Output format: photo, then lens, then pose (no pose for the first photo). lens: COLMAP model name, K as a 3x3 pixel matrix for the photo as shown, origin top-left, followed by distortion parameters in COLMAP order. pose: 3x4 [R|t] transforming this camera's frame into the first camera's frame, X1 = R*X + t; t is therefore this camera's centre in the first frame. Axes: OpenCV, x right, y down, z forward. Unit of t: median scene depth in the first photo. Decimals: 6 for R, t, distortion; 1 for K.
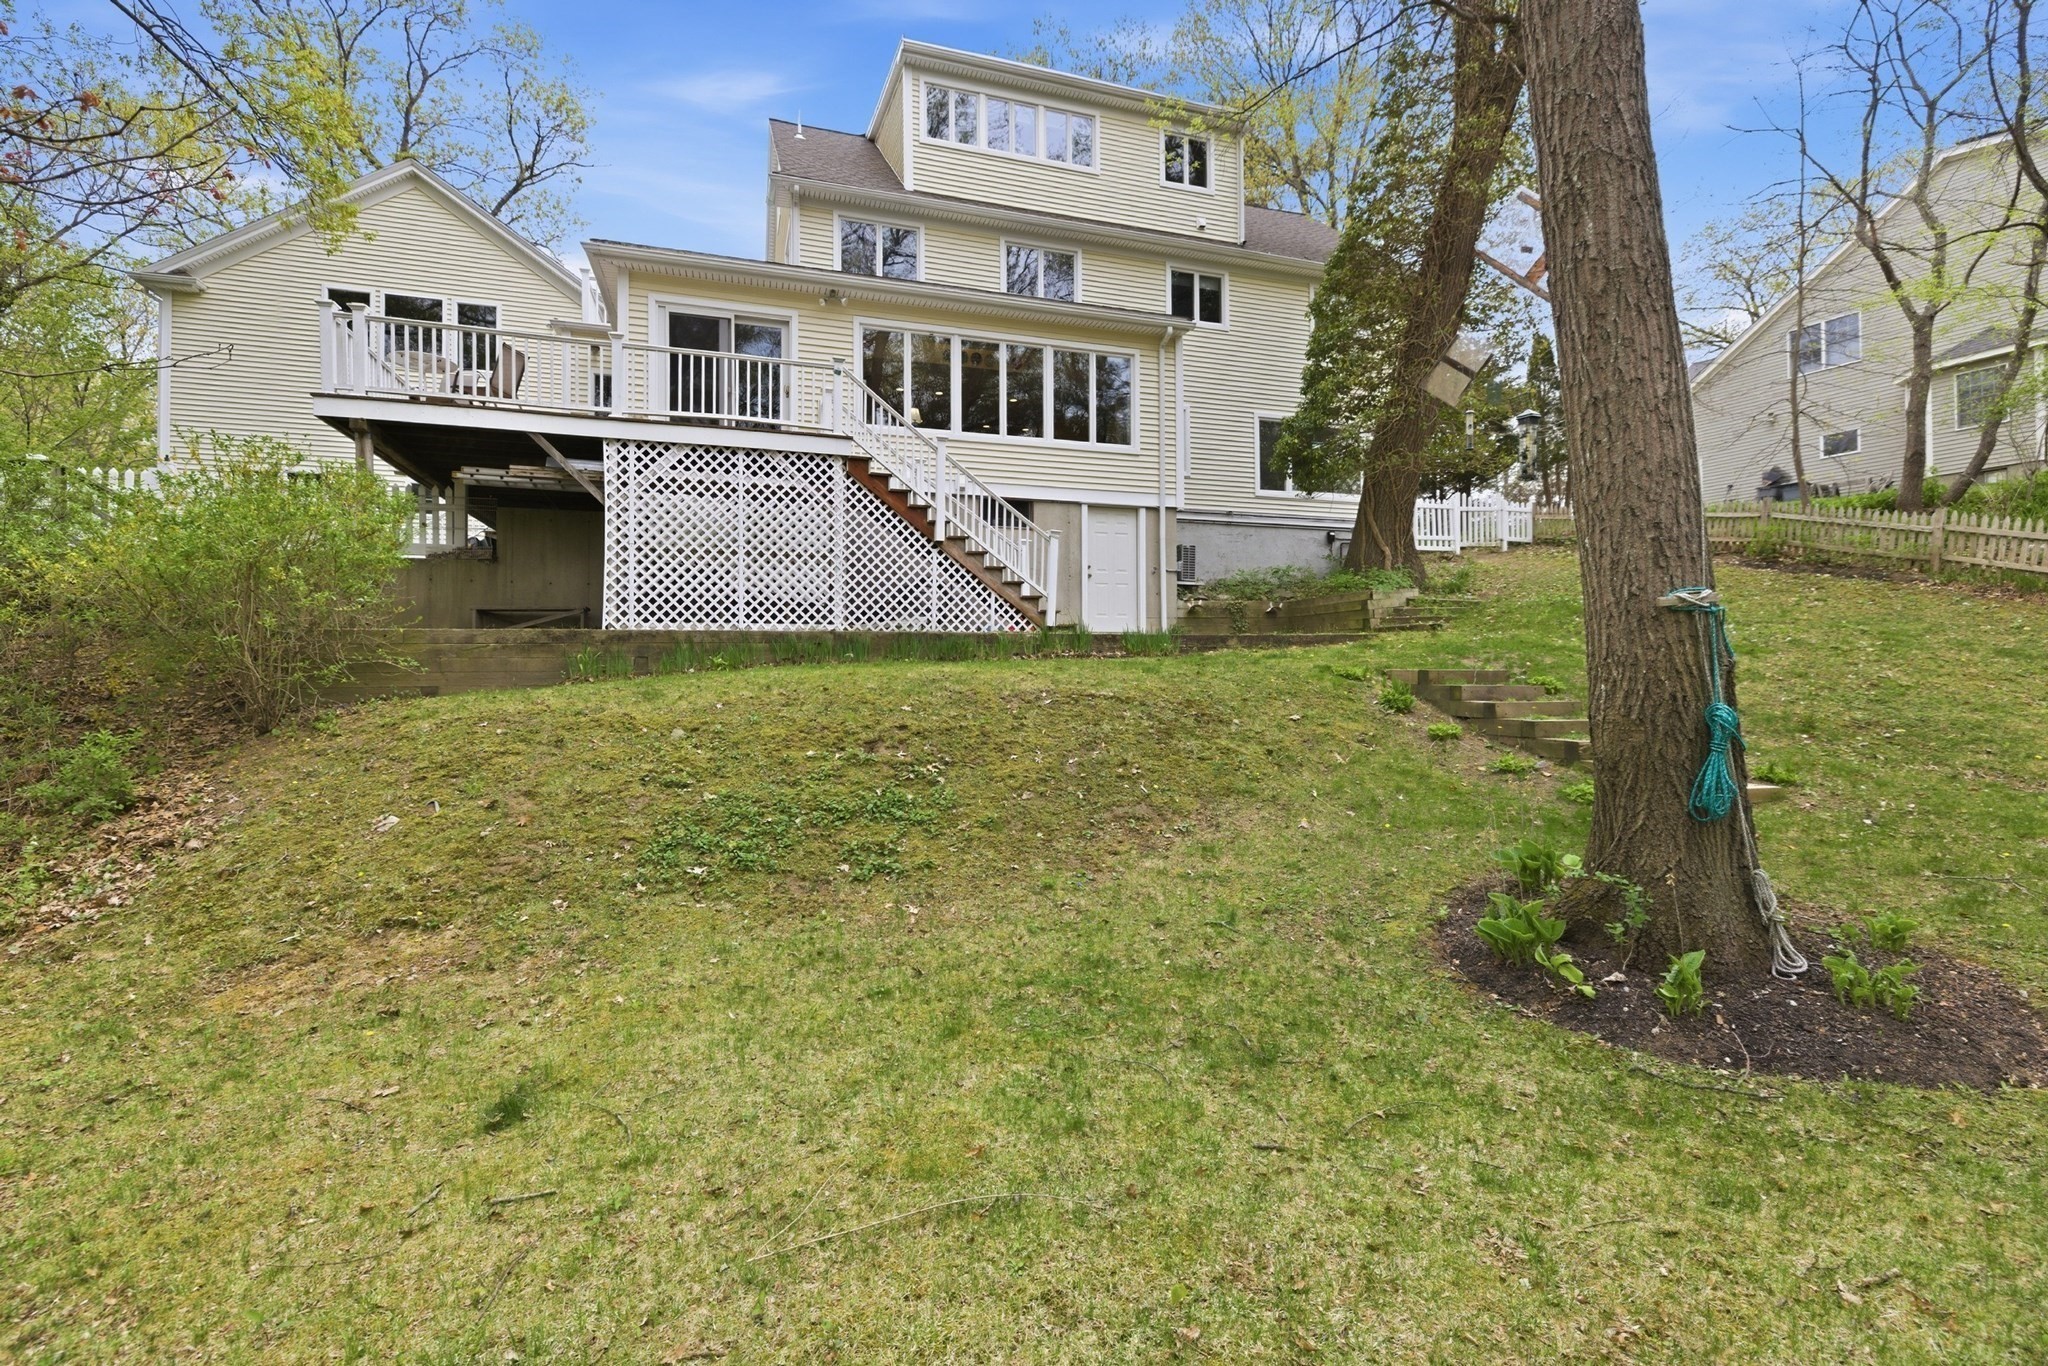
lens RADIAL K [[891.8, 0, 1024.3], [0, 891.8, 677.9], [0, 0, 1]] dist [-0.002223, -0.000579]
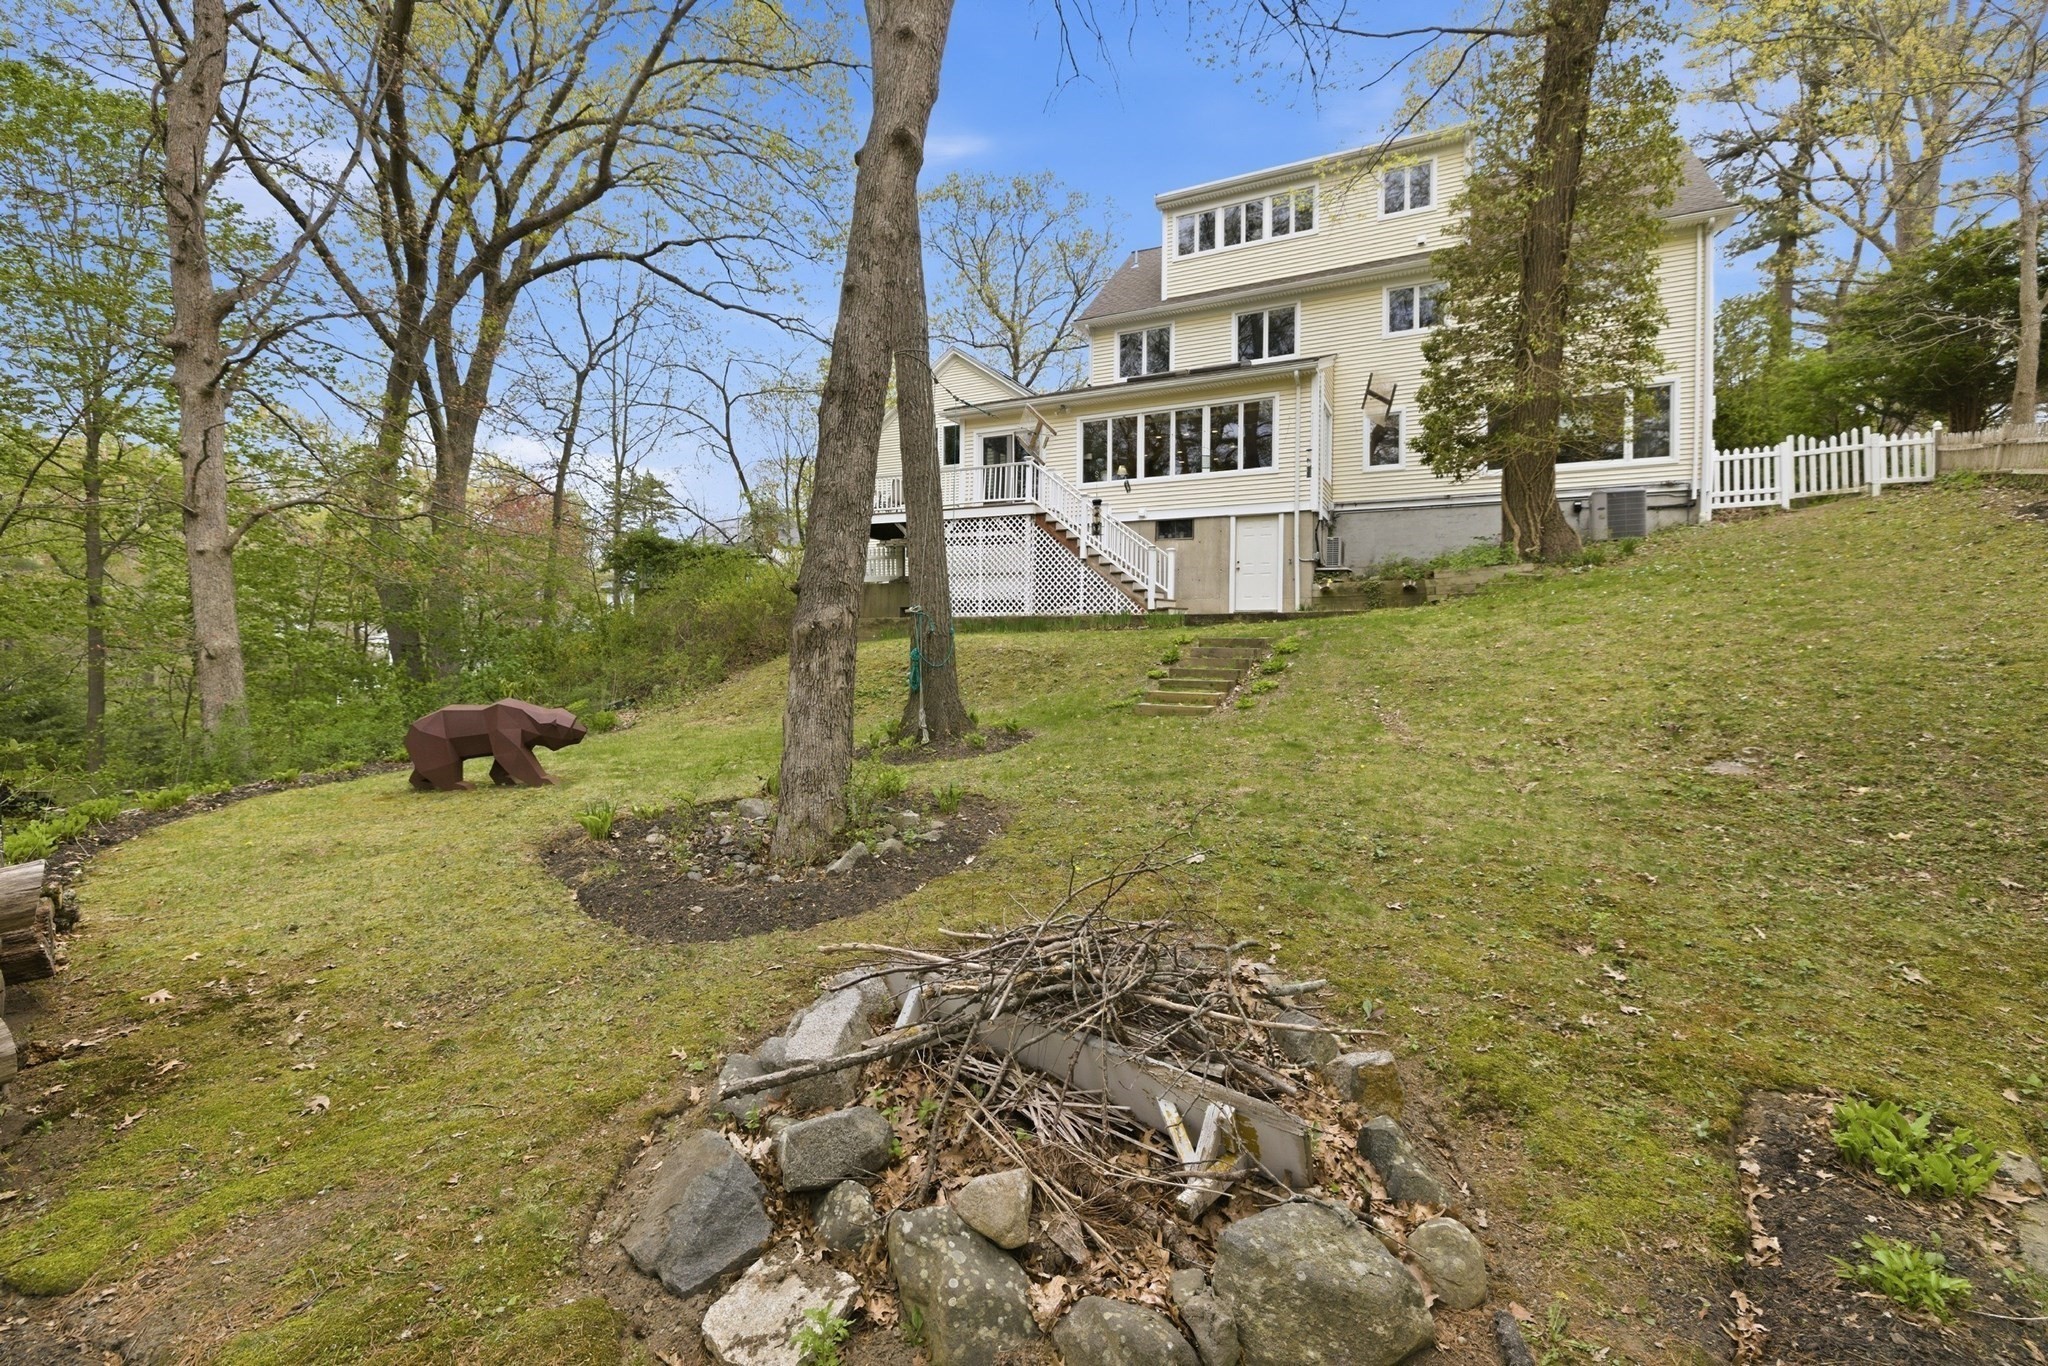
lens RADIAL K [[891.8, 0, 1024.0], [0, 891.8, 674.1], [0, 0, 1]] dist [-0.002223, -0.000579]
pose [[0.712029, 0.028873, -0.701556, 0.799955], [-0.011611, 0.999502, 0.029351, 0.008675], [0.702054, -0.012753, 0.712009, -0.192375]]
